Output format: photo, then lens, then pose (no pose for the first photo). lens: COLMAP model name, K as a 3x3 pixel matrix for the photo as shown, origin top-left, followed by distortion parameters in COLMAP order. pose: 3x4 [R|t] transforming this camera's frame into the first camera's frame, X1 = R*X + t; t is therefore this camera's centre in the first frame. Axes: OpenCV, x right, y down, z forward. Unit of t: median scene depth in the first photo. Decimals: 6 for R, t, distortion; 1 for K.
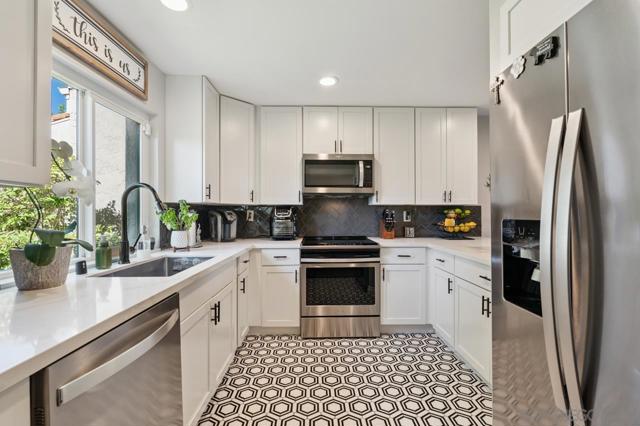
lens RADIAL K [[283.9, 0, 318.9], [0, 283.9, 210.7], [0, 0, 1]] dist [-0.003709, 0.000015]
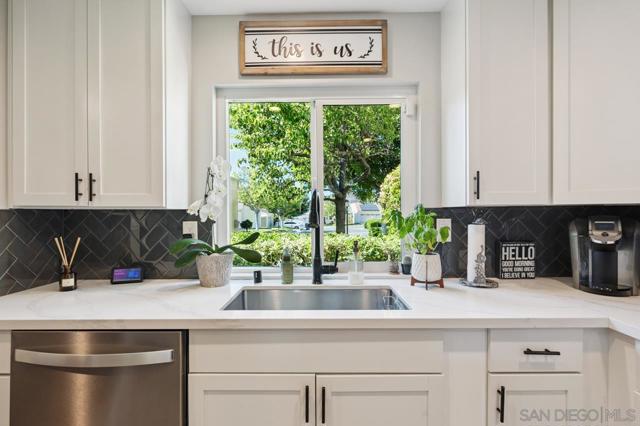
lens RADIAL K [[326.3, 0, 320.0], [0, 326.3, 213.0], [0, 0, 1]] dist [0.002703, 0.000232]
pose [[-0.023268, 0.004235, -0.999720, 0.287403], [0.017901, 0.999832, 0.003819, -0.031110], [0.999569, -0.017807, -0.023340, 0.960499]]
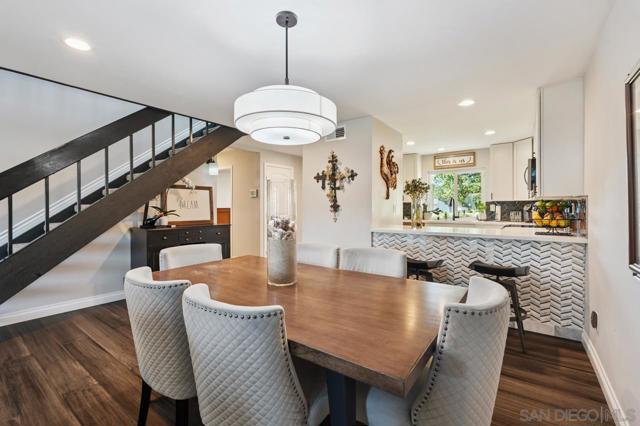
lens RADIAL K [[289.0, 0, 320.8], [0, 289.0, 204.9], [0, 0, 1]] dist [-0.000837, -0.000019]
pose [[-0.599135, -0.002503, -0.800644, 2.938746], [0.013937, 0.999811, -0.013555, 0.015993], [0.800526, -0.019280, -0.598987, 1.695209]]
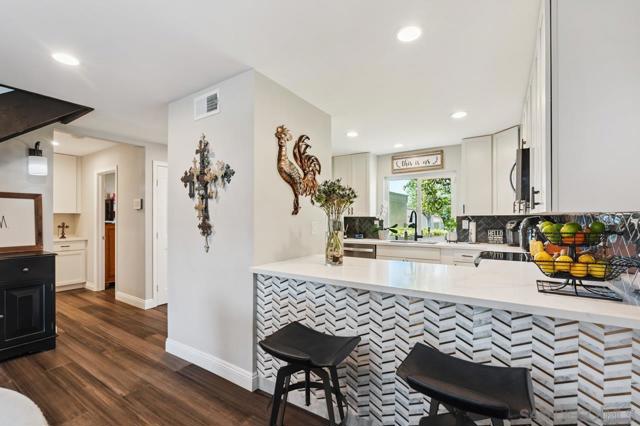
lens RADIAL K [[288.4, 0, 319.6], [0, 288.4, 216.4], [0, 0, 1]] dist [-0.001854, -0.000049]
pose [[-0.557105, -0.001862, -0.830440, 1.904145], [0.013943, 0.999836, -0.011596, -0.025003], [0.830325, -0.018039, -0.556988, 1.629981]]
